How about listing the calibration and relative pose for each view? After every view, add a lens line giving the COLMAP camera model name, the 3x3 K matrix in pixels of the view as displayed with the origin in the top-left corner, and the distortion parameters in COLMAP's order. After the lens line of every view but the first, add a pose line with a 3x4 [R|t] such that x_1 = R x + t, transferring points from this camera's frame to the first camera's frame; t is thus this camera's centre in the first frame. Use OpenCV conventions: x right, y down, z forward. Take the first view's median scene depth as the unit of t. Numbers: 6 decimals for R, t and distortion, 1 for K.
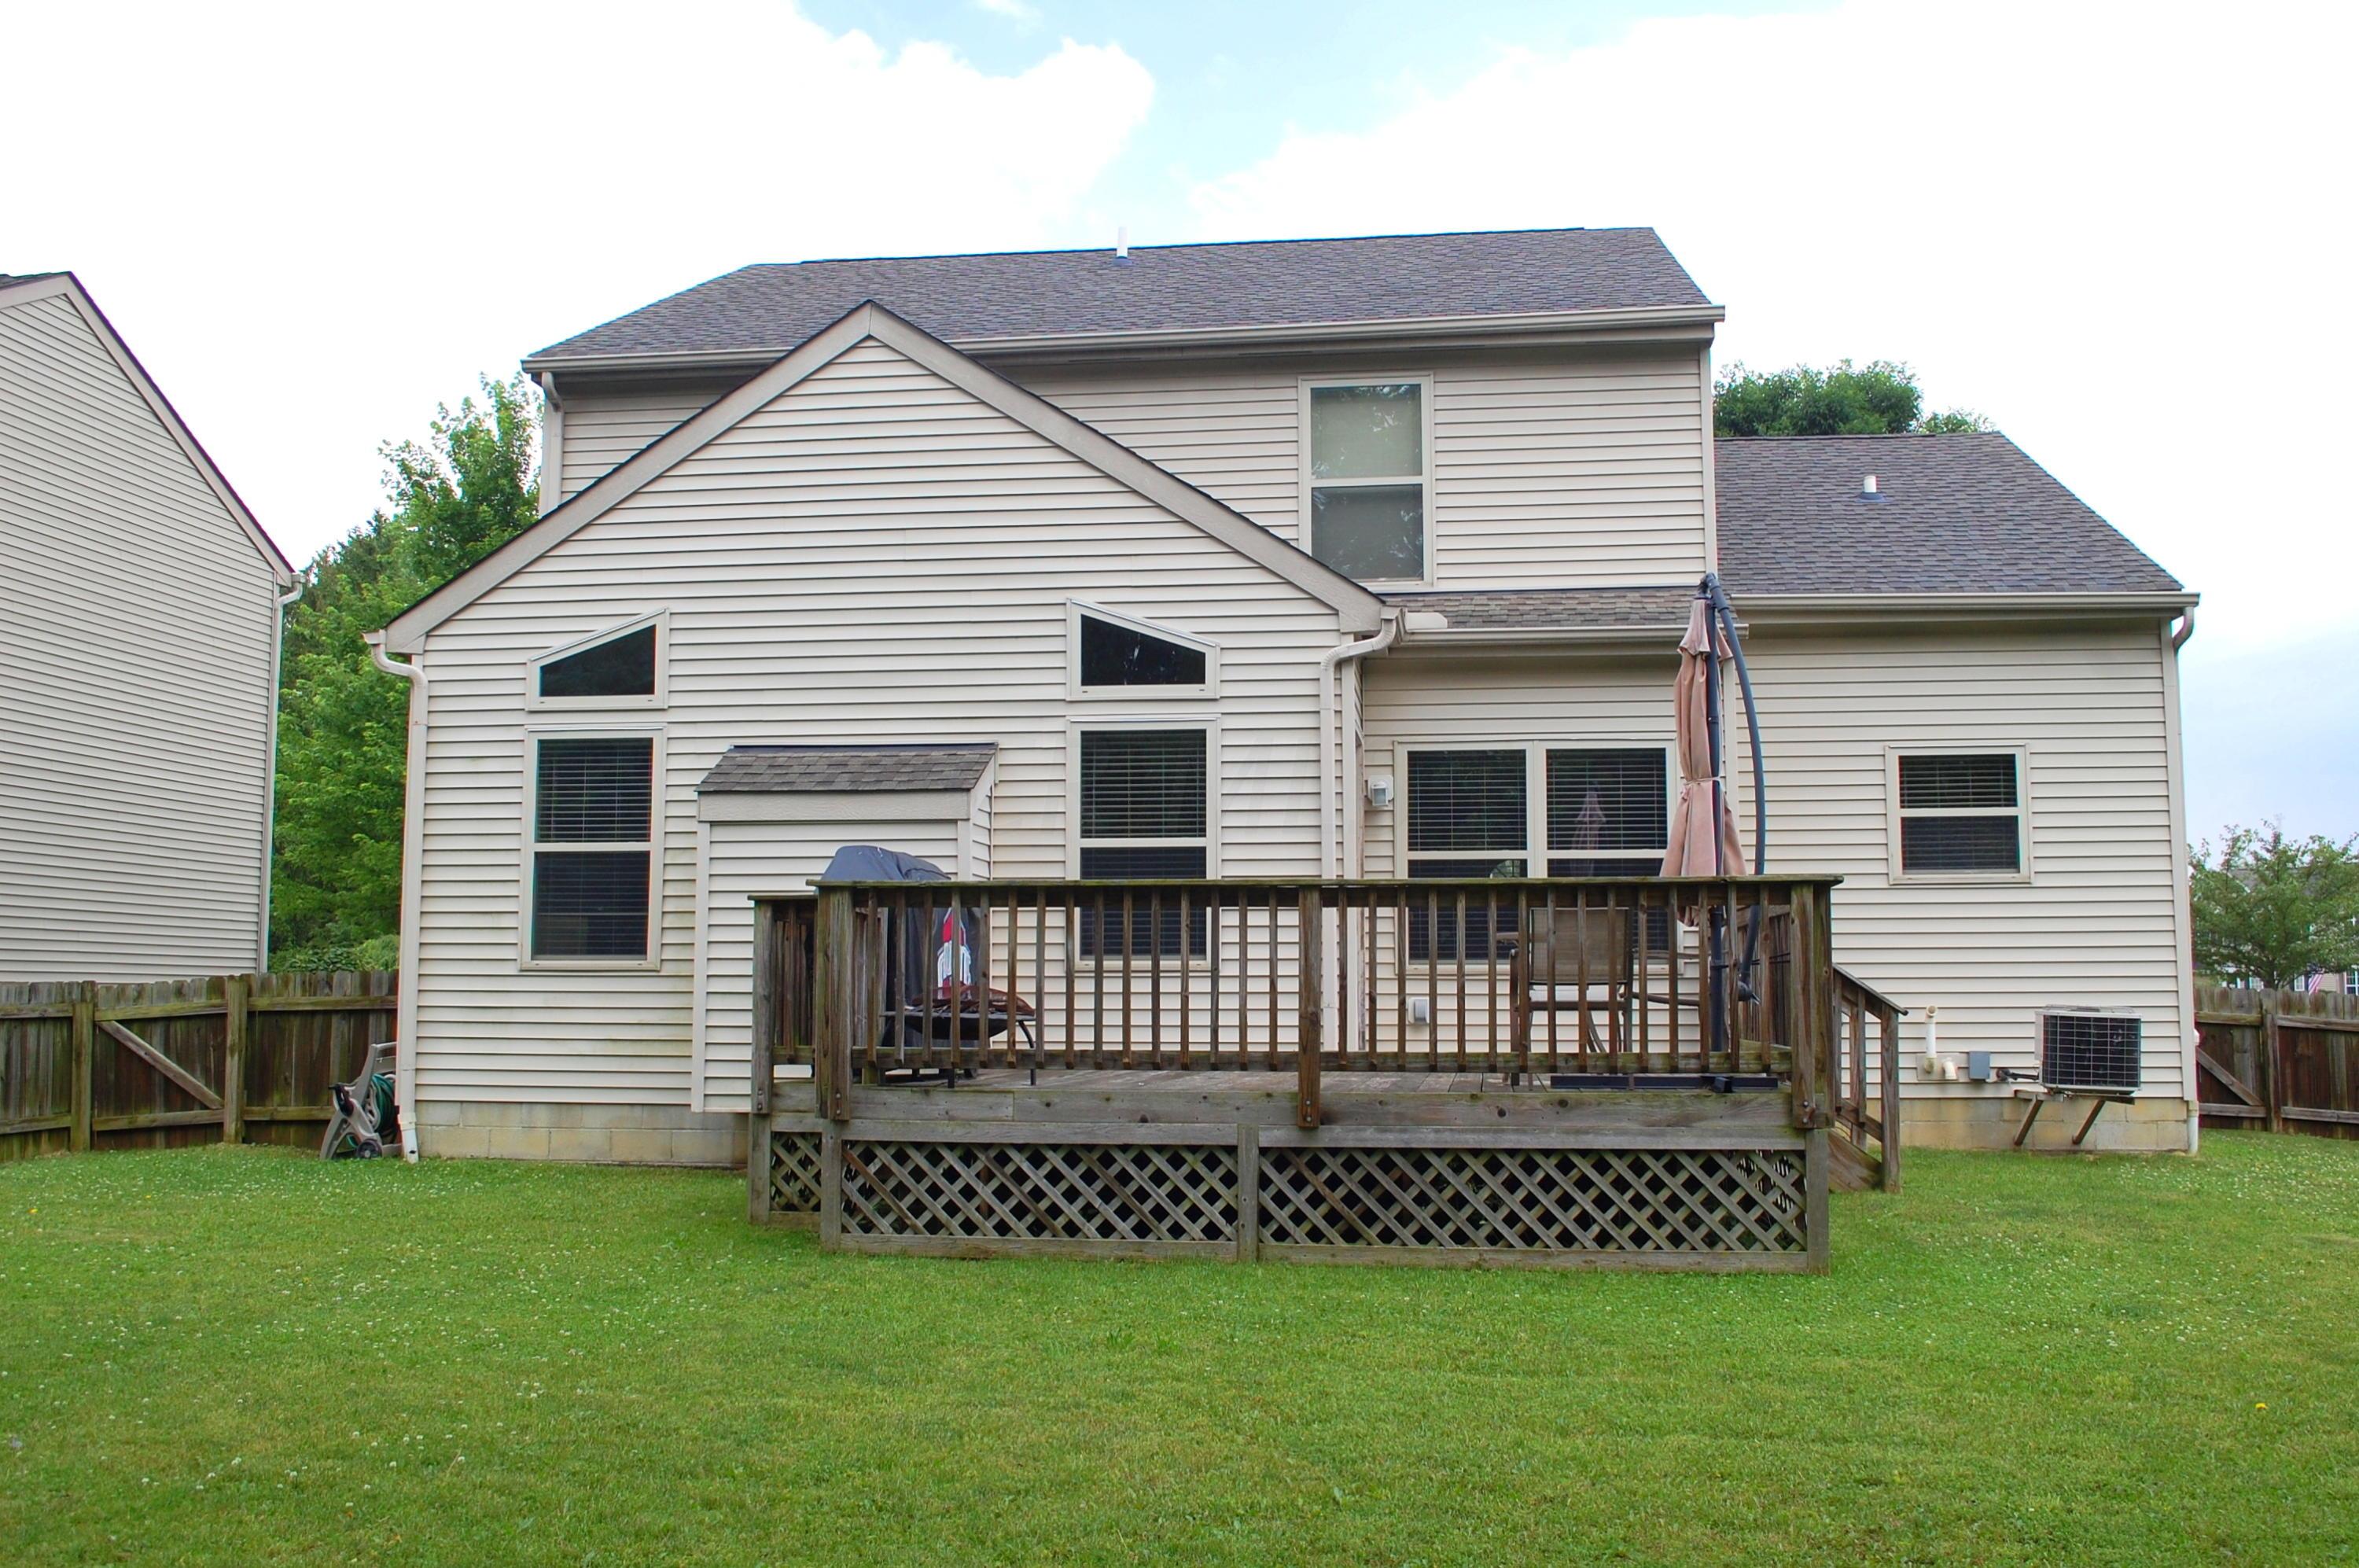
lens RADIAL K [[2107.0, 0, 1217.6], [0, 2107.0, 788.1], [0, 0, 1]] dist [-0.070893, 0.002818]
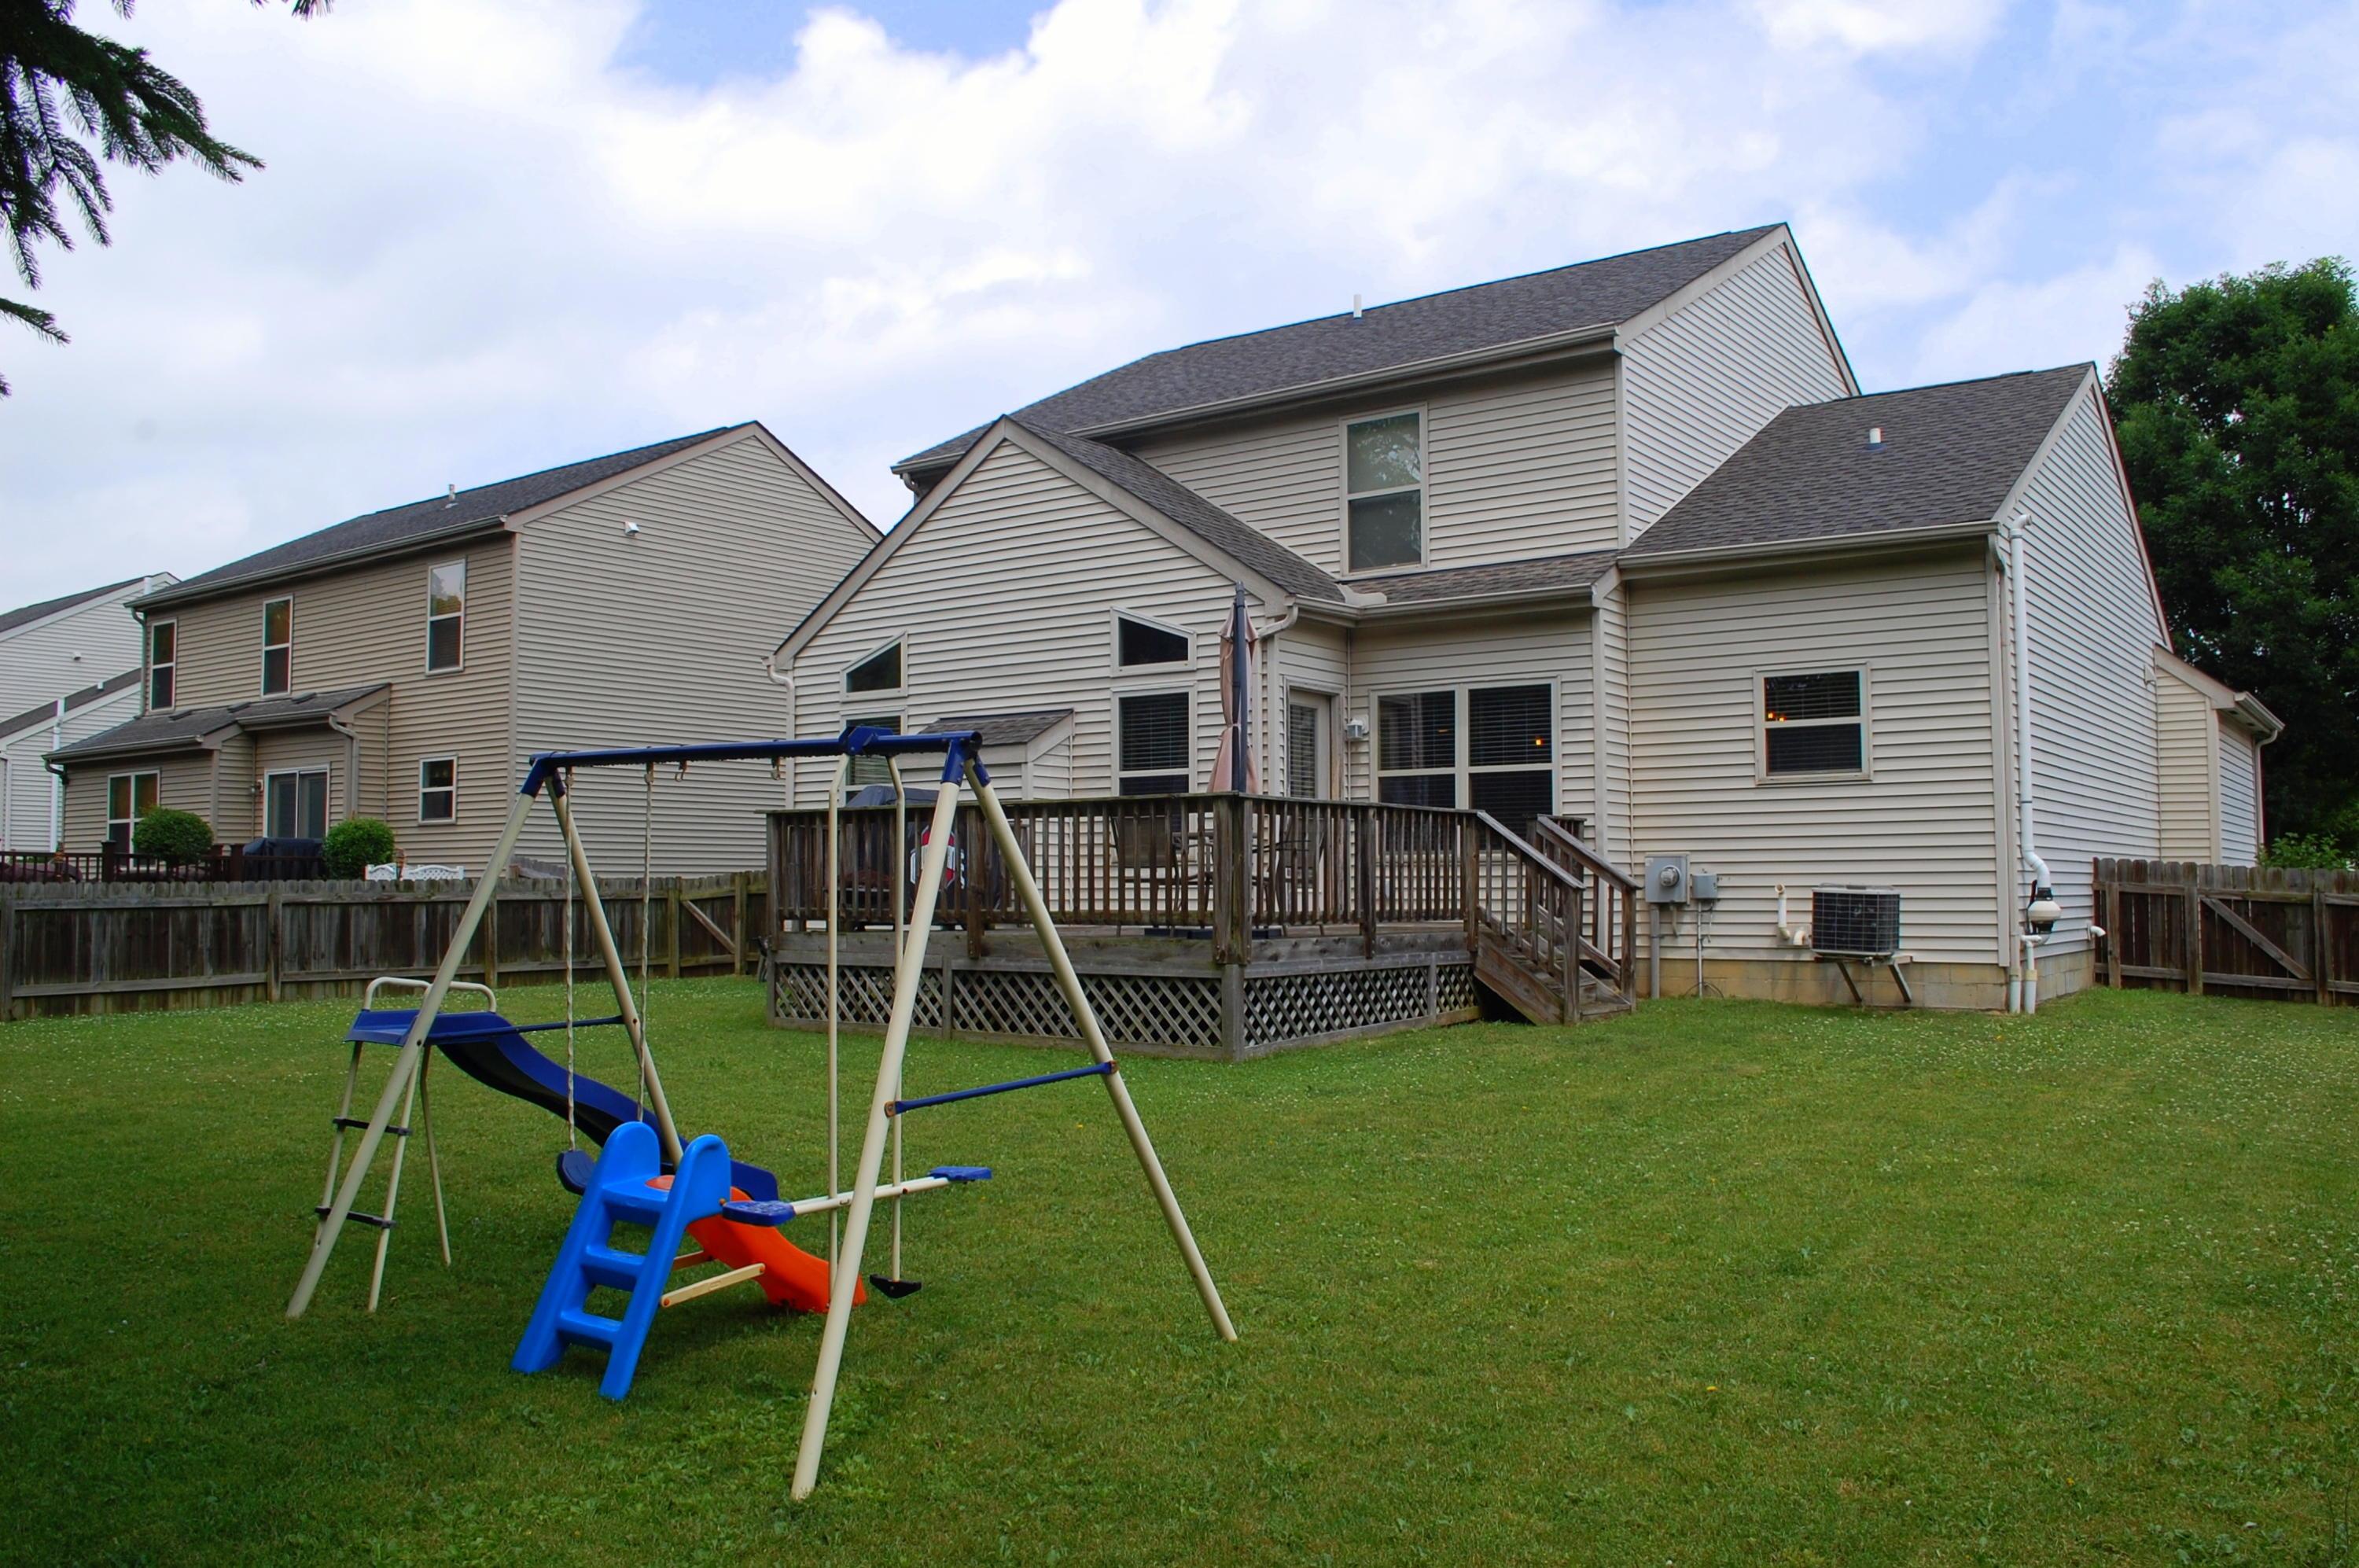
lens RADIAL K [[1853.9, 0, 1213.3], [0, 1853.9, 785.6], [0, 0, 1]] dist [-0.079654, 0.007119]
pose [[0.875588, -0.030490, -0.482095, 0.568241], [0.050649, 0.998300, 0.028852, -0.000142], [0.480395, -0.049680, 0.875644, -0.086021]]
